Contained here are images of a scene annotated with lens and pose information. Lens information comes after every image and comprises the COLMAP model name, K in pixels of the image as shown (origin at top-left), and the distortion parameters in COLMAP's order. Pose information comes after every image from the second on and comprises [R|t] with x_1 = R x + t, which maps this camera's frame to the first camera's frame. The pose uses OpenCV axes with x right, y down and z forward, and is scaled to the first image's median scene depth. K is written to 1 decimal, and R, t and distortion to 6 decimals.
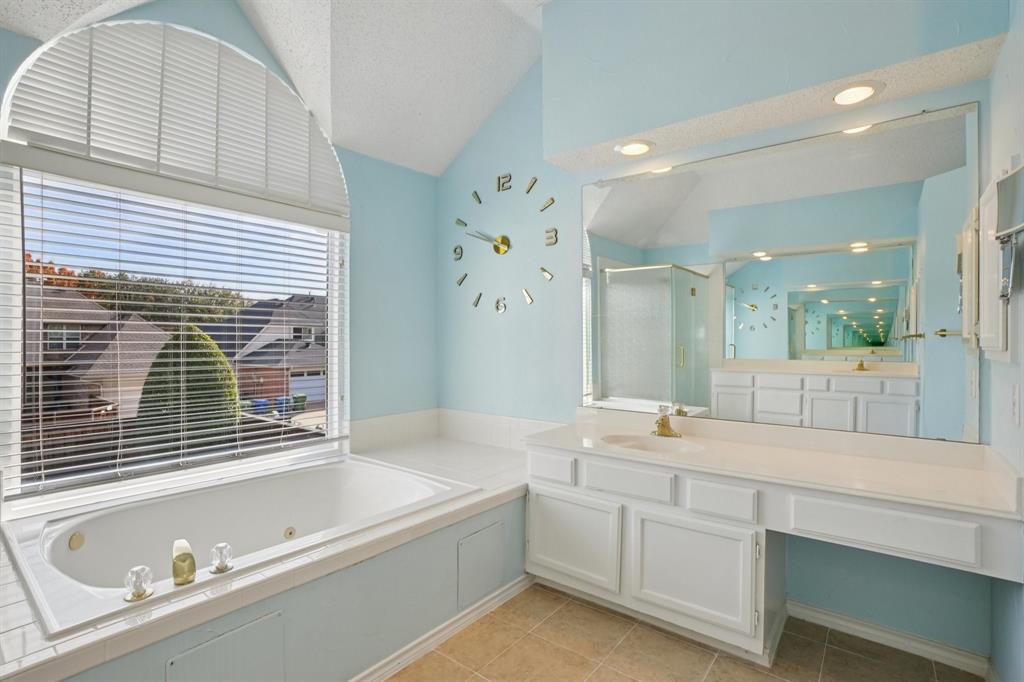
lens RADIAL K [[481.2, 0, 508.4], [0, 481.2, 335.7], [0, 0, 1]] dist [0.003370, 0.000429]
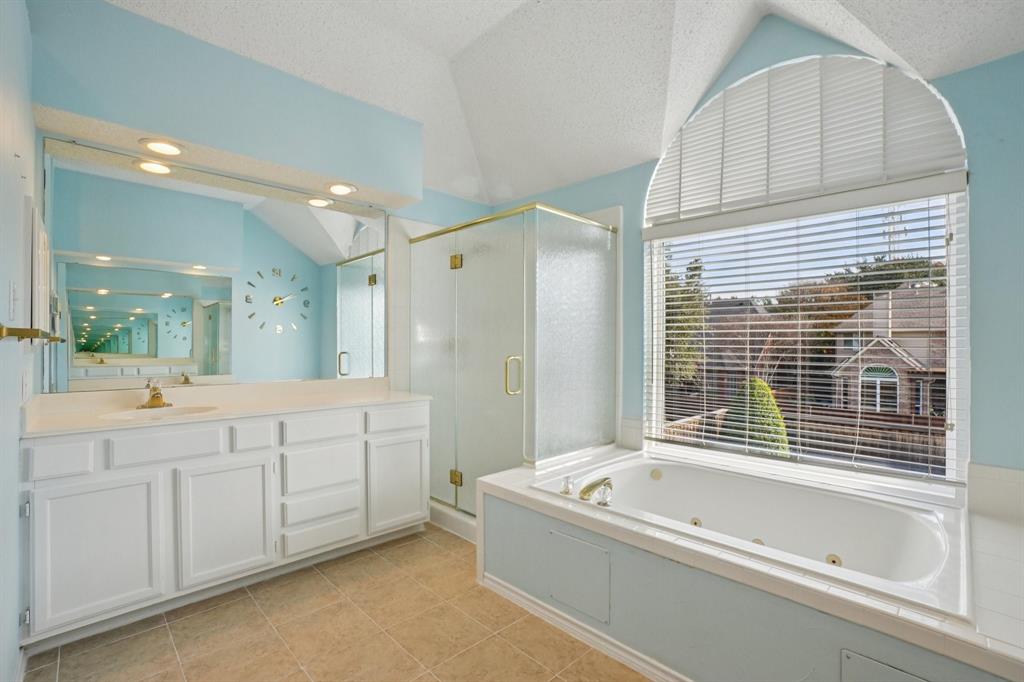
lens RADIAL K [[462.6, 0, 508.8], [0, 462.6, 347.9], [0, 0, 1]] dist [-0.017999, 0.000352]
pose [[-0.095285, 0.006874, -0.995426, 0.495266], [0.003984, 0.999971, 0.006524, 0.006647], [0.995442, -0.003344, -0.095310, 0.529843]]
